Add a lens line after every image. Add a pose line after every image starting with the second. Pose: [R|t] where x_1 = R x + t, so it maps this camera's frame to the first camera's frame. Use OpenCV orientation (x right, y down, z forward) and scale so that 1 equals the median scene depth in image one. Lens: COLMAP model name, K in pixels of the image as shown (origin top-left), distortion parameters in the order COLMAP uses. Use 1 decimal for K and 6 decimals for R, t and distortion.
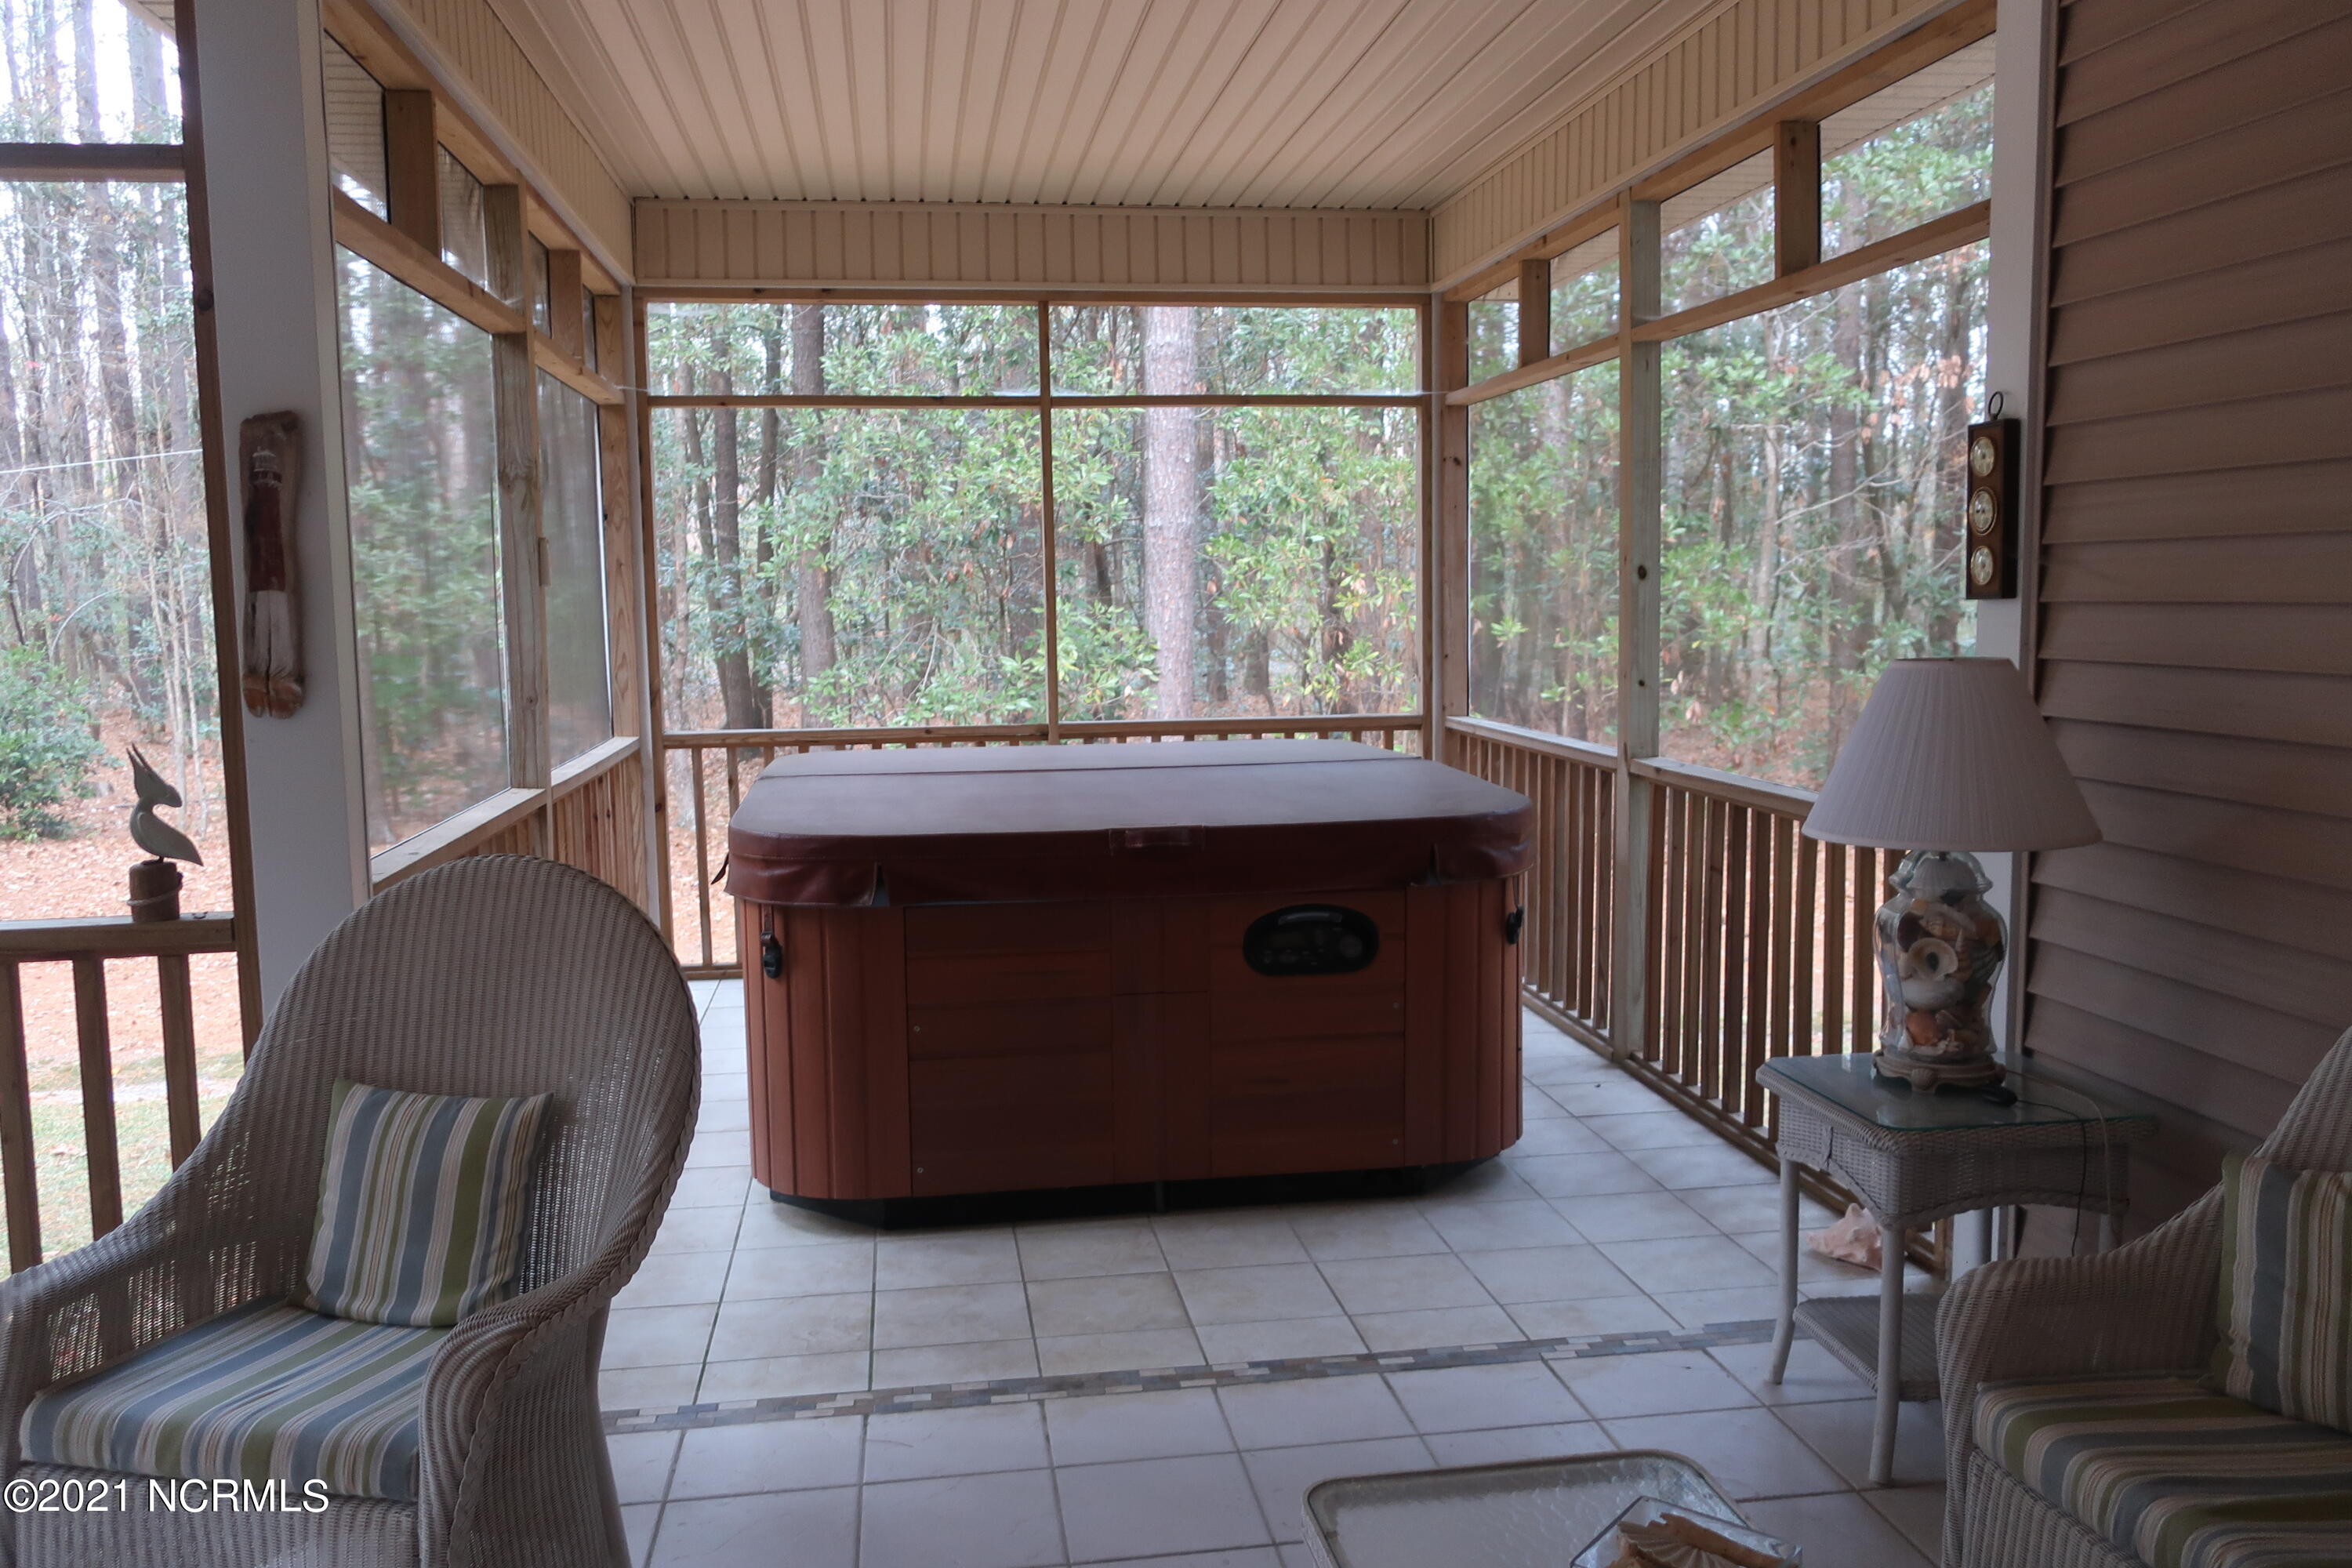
lens RADIAL K [[1859.0, 0, 1176.0], [0, 1859.0, 782.8], [0, 0, 1]] dist [-0.011419, 0.011634]
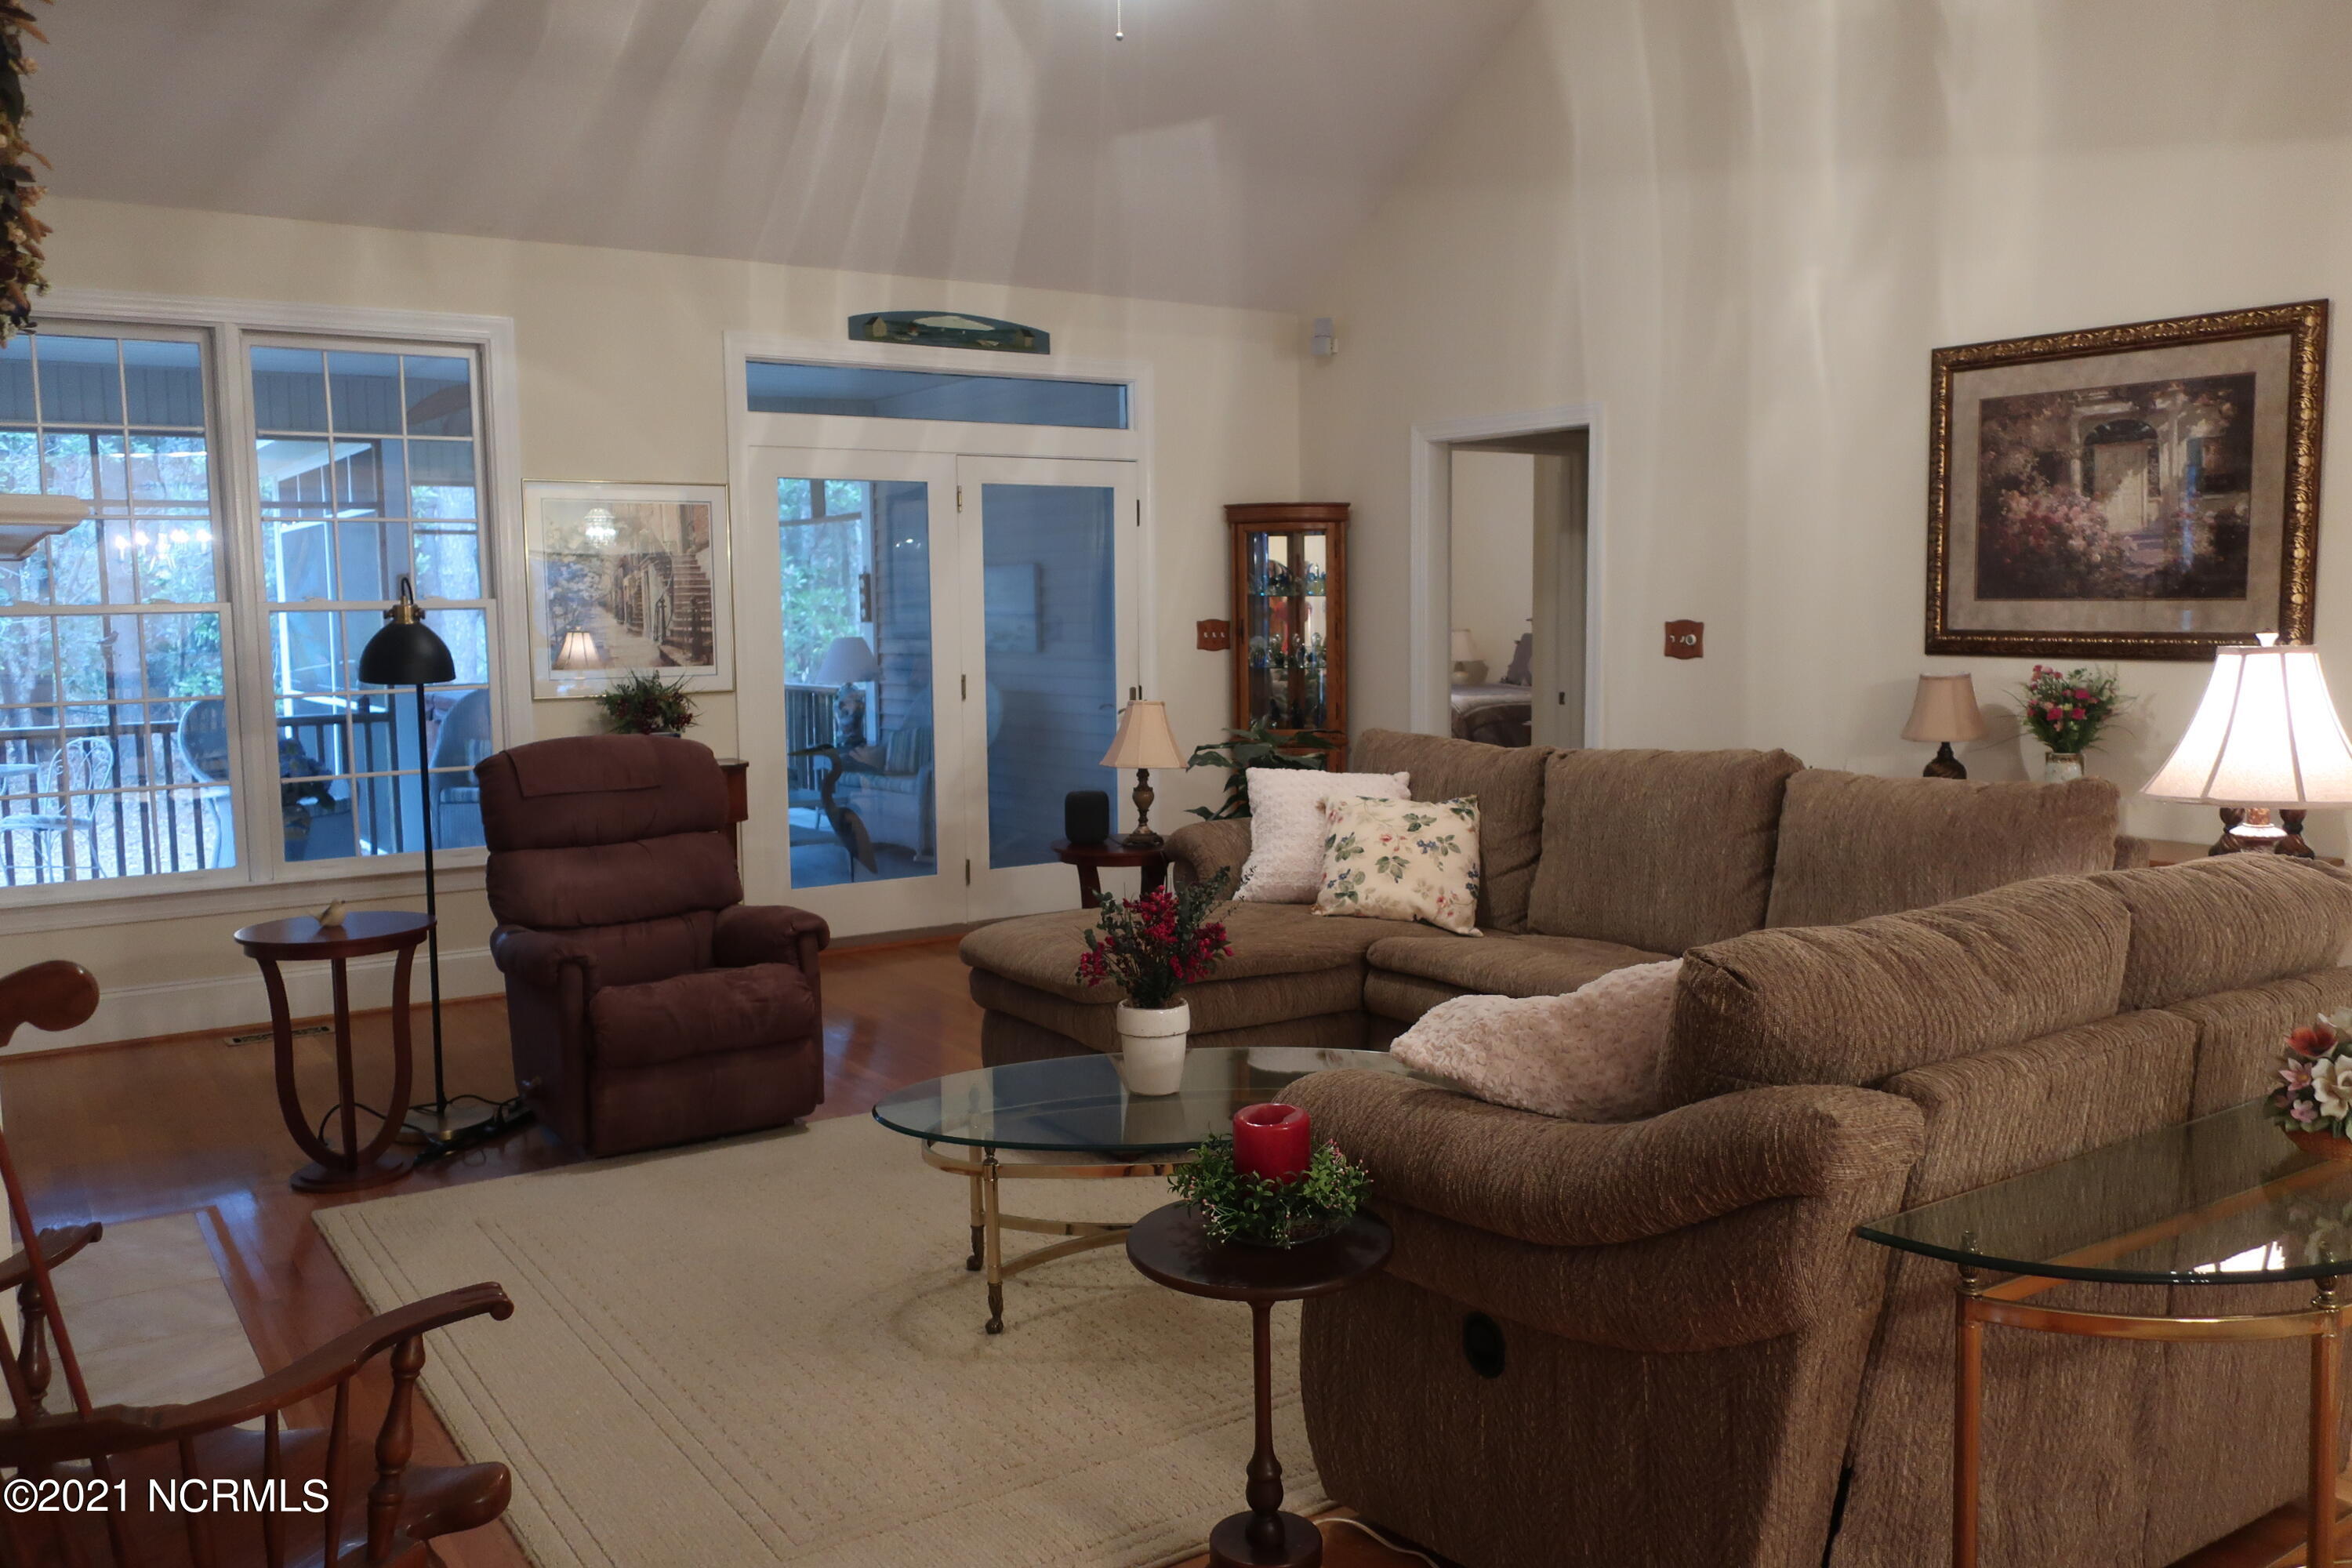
lens RADIAL K [[1859.0, 0, 1174.7], [0, 1859.0, 781.4], [0, 0, 1]] dist [-0.011419, 0.011634]
pose [[0.903683, -0.045623, 0.425765, -0.606739], [0.050843, 0.998706, -0.000897, 0.256106], [-0.425174, 0.022457, 0.904833, -2.652339]]
